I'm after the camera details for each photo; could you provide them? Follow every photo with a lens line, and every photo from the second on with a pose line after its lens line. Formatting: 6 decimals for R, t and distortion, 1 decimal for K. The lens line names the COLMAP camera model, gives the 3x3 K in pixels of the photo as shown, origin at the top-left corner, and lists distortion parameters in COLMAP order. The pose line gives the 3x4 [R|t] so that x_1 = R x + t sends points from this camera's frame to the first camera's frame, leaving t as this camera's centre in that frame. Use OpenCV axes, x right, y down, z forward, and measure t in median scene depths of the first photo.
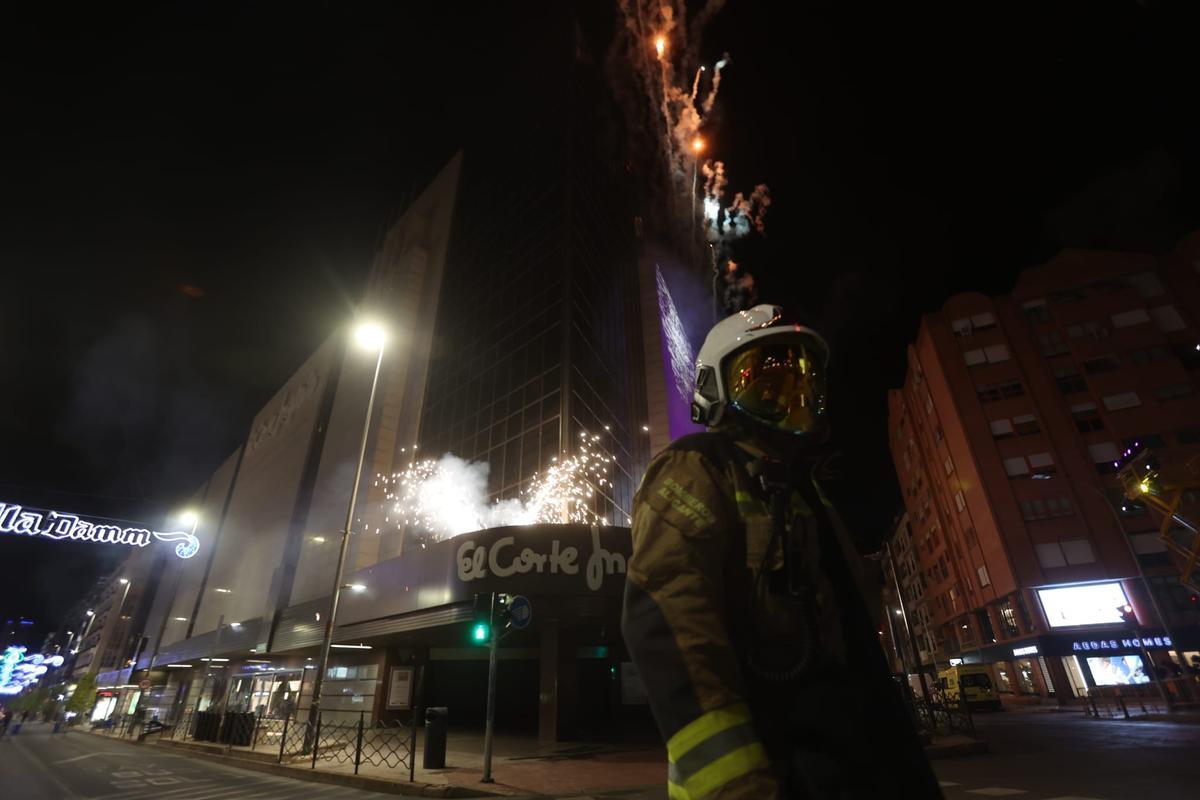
lens RADIAL K [[559.2, 0, 602.4], [0, 559.2, 404.3], [0, 0, 1]] dist [-0.087127, 0.036627]
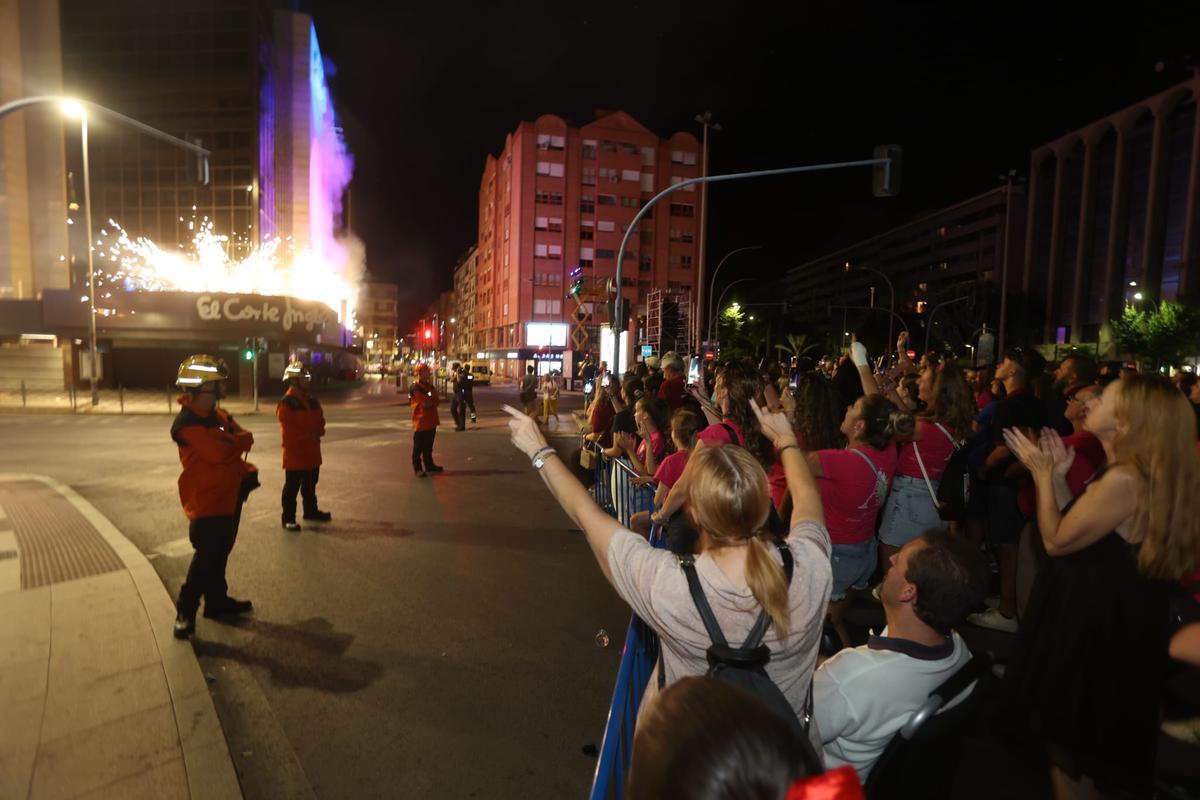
lens RADIAL K [[559.2, 0, 602.4], [0, 559.2, 404.3], [0, 0, 1]] dist [-0.087127, 0.036627]
pose [[0.754946, -0.011017, 0.655695, -0.158273], [-0.344181, 0.844427, 0.410467, -0.223843], [-0.558208, -0.535558, 0.633705, -0.358299]]
